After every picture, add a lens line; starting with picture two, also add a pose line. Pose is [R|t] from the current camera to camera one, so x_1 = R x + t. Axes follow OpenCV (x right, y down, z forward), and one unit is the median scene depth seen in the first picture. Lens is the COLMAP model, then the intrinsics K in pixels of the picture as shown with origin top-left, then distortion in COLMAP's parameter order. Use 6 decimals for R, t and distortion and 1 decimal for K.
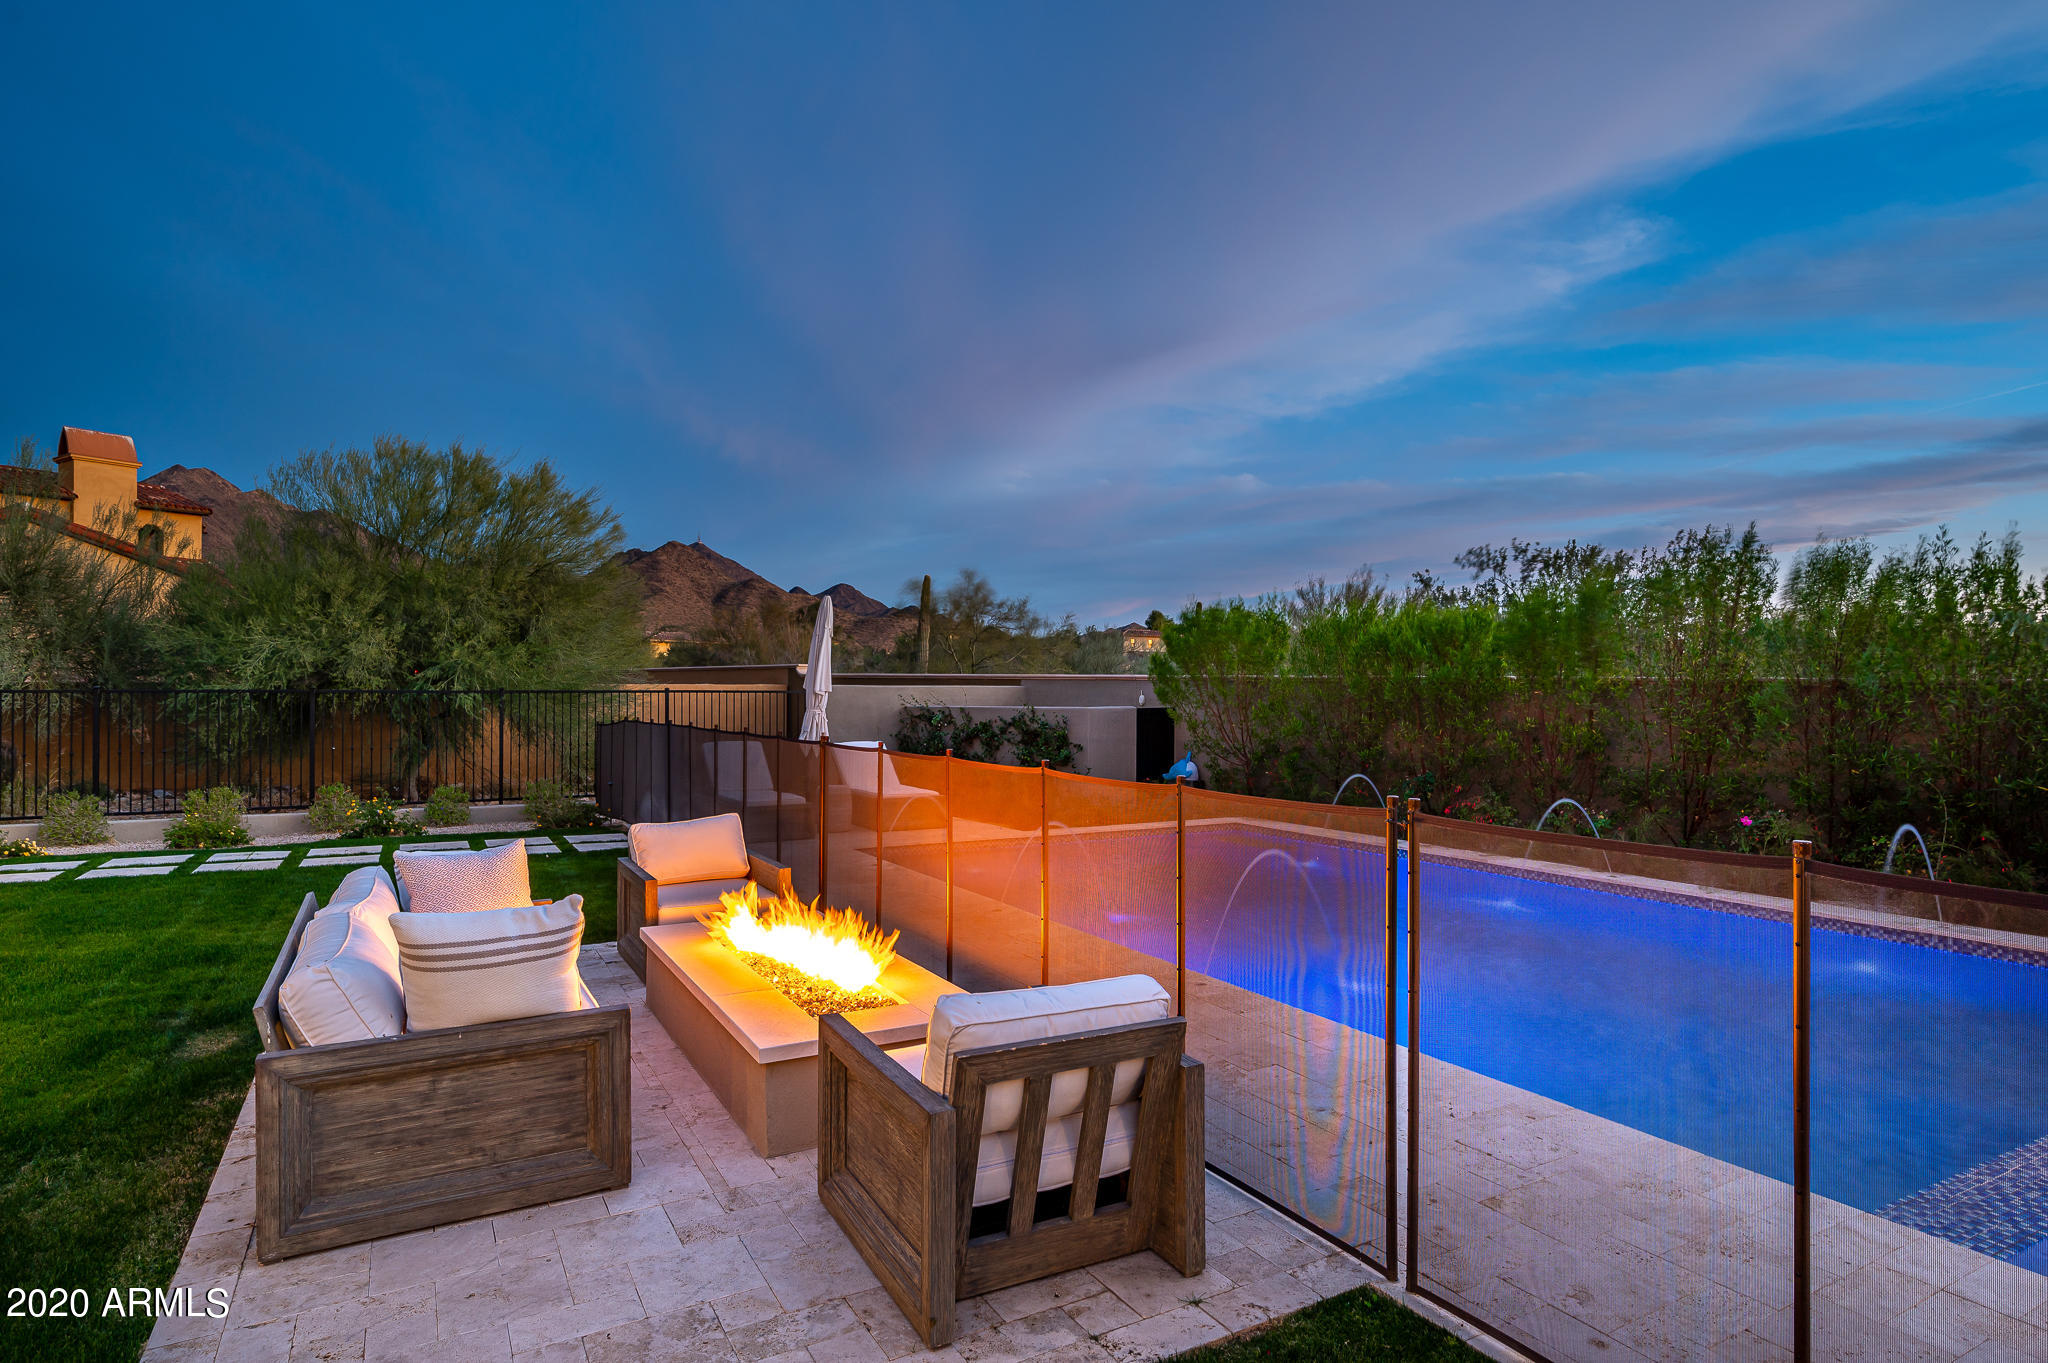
lens RADIAL K [[1120.5, 0, 1024.3], [0, 1120.5, 684.9], [0, 0, 1]] dist [0.003511, 0.002070]
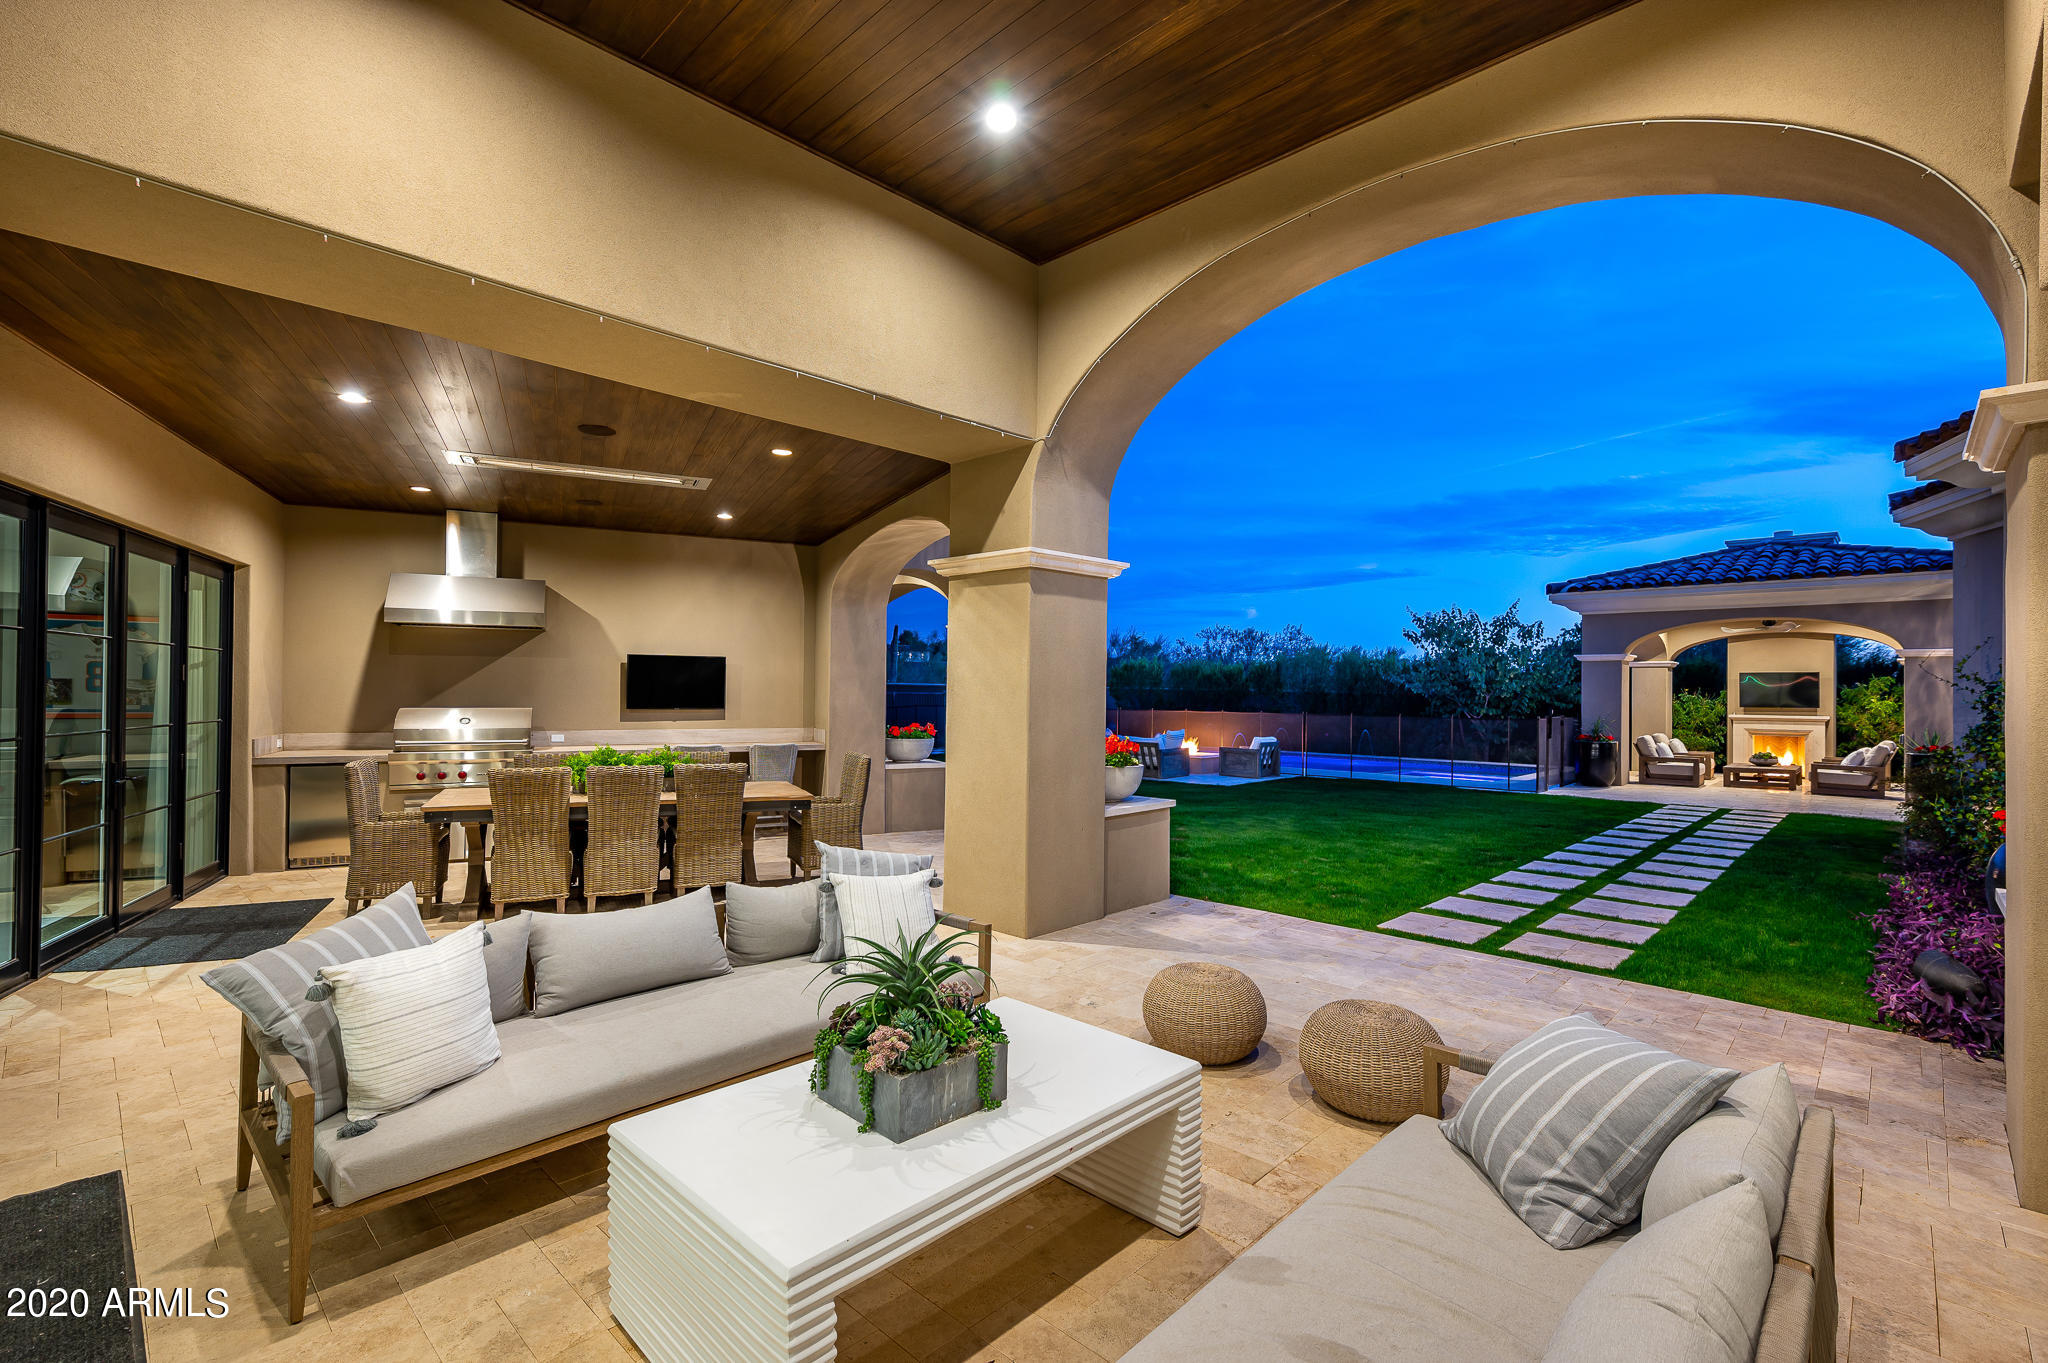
lens RADIAL K [[911.8, 0, 1018.1], [0, 911.8, 684.3], [0, 0, 1]] dist [0.001545, 0.000985]
pose [[0.958174, 0.007973, 0.286075, -0.561141], [-0.007607, 0.999968, -0.002390, -0.008665], [-0.286085, 0.000114, 0.958204, -0.739274]]
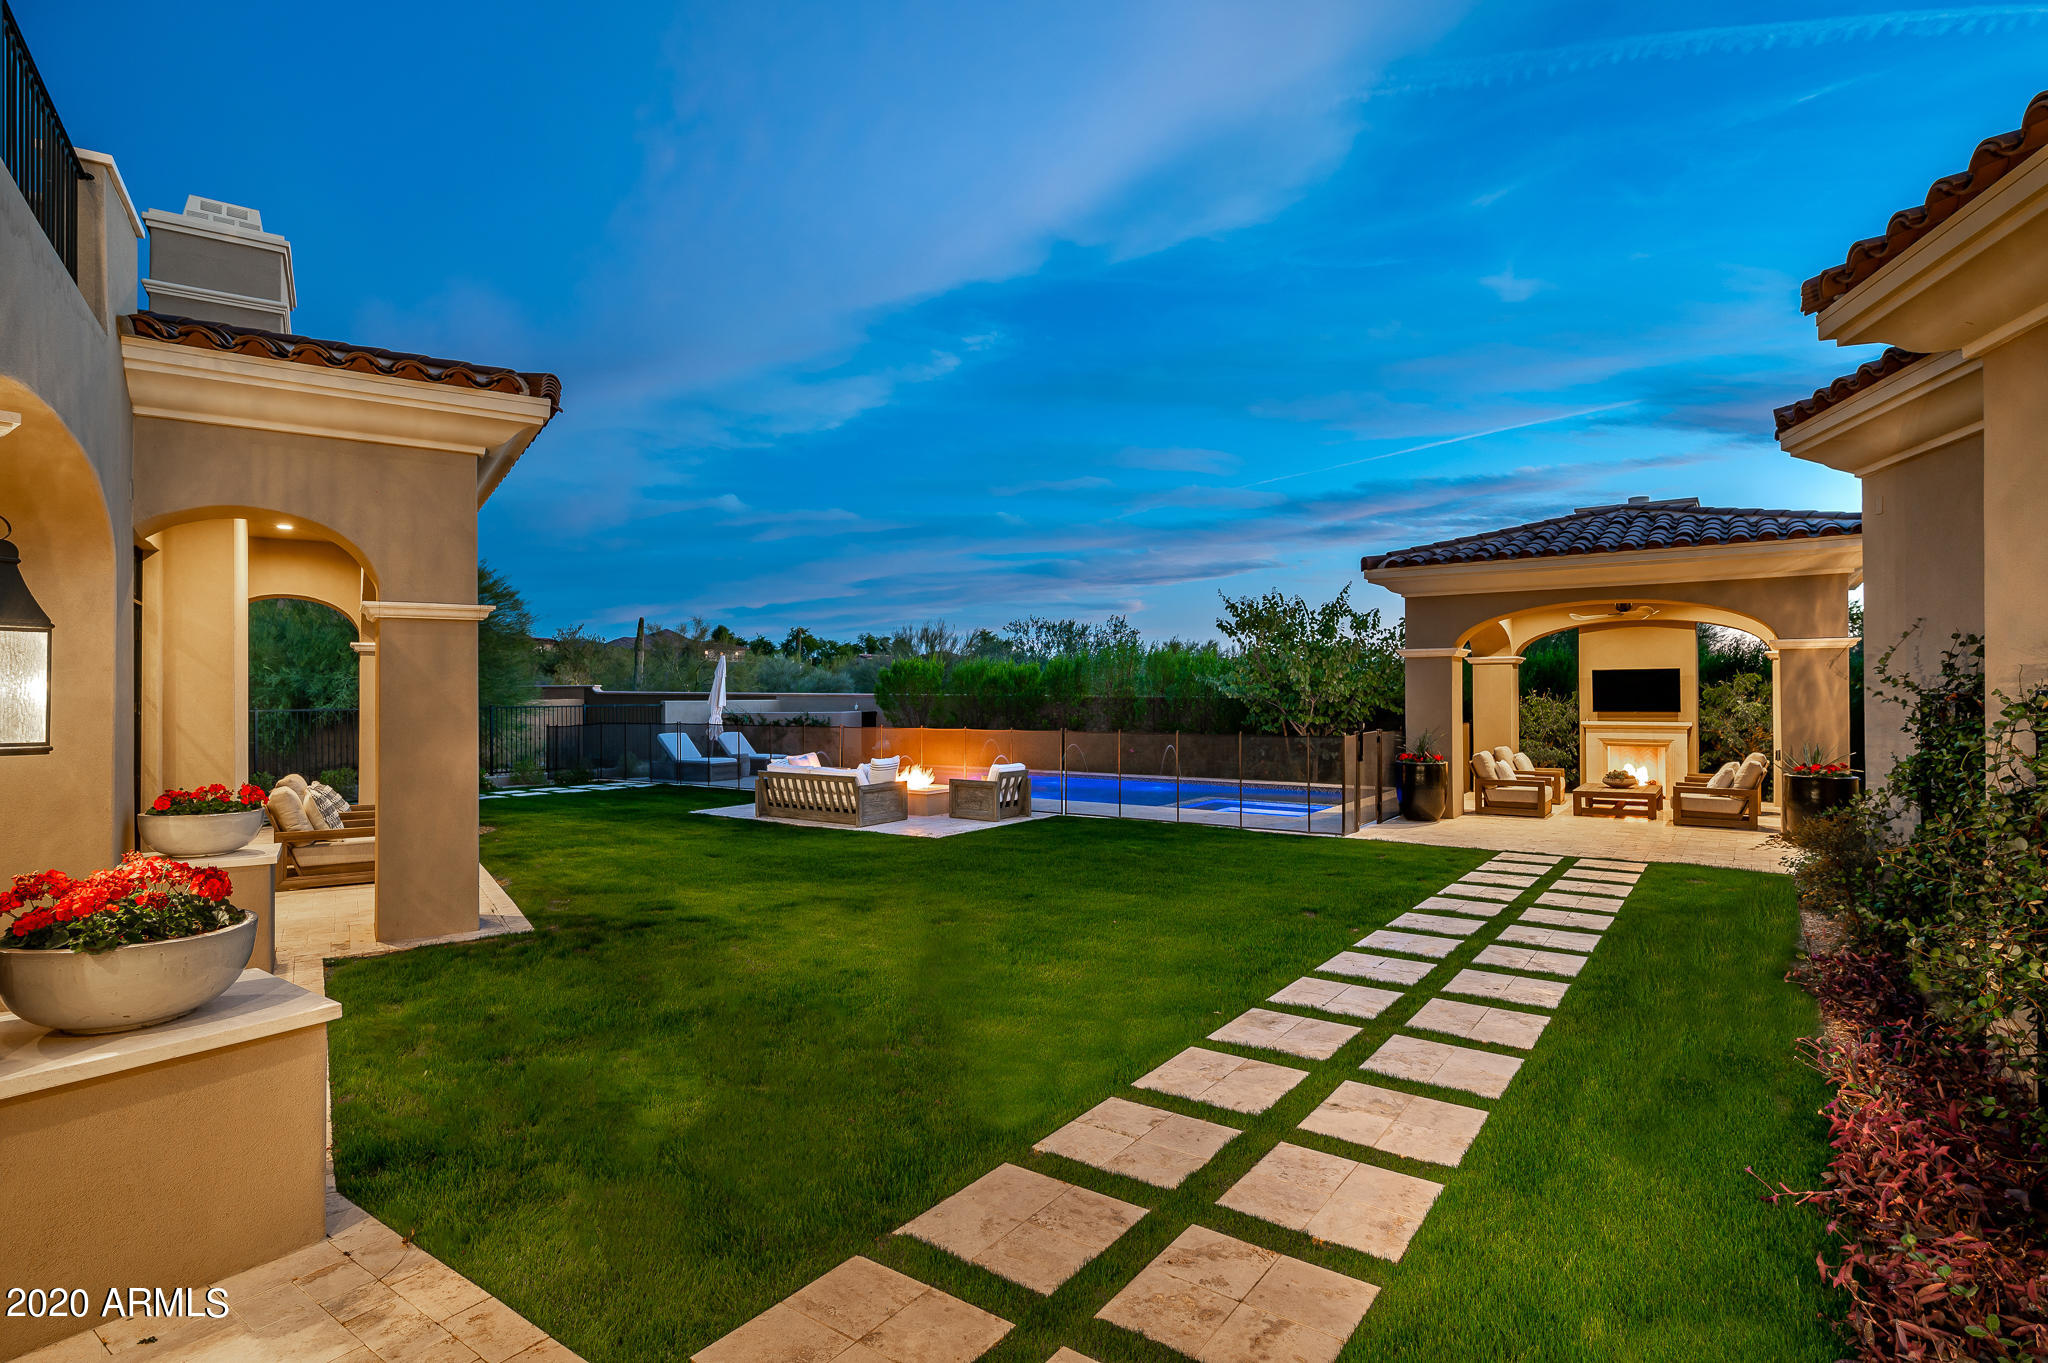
lens RADIAL K [[1008.4, 0, 1018.3], [0, 1008.4, 685.7], [0, 0, 1]] dist [0.004031, -0.002500]
pose [[0.907559, -0.003799, 0.419908, -0.341821], [0.005083, 0.999985, -0.001938, -0.017249], [-0.419895, 0.003893, 0.907564, -0.596932]]
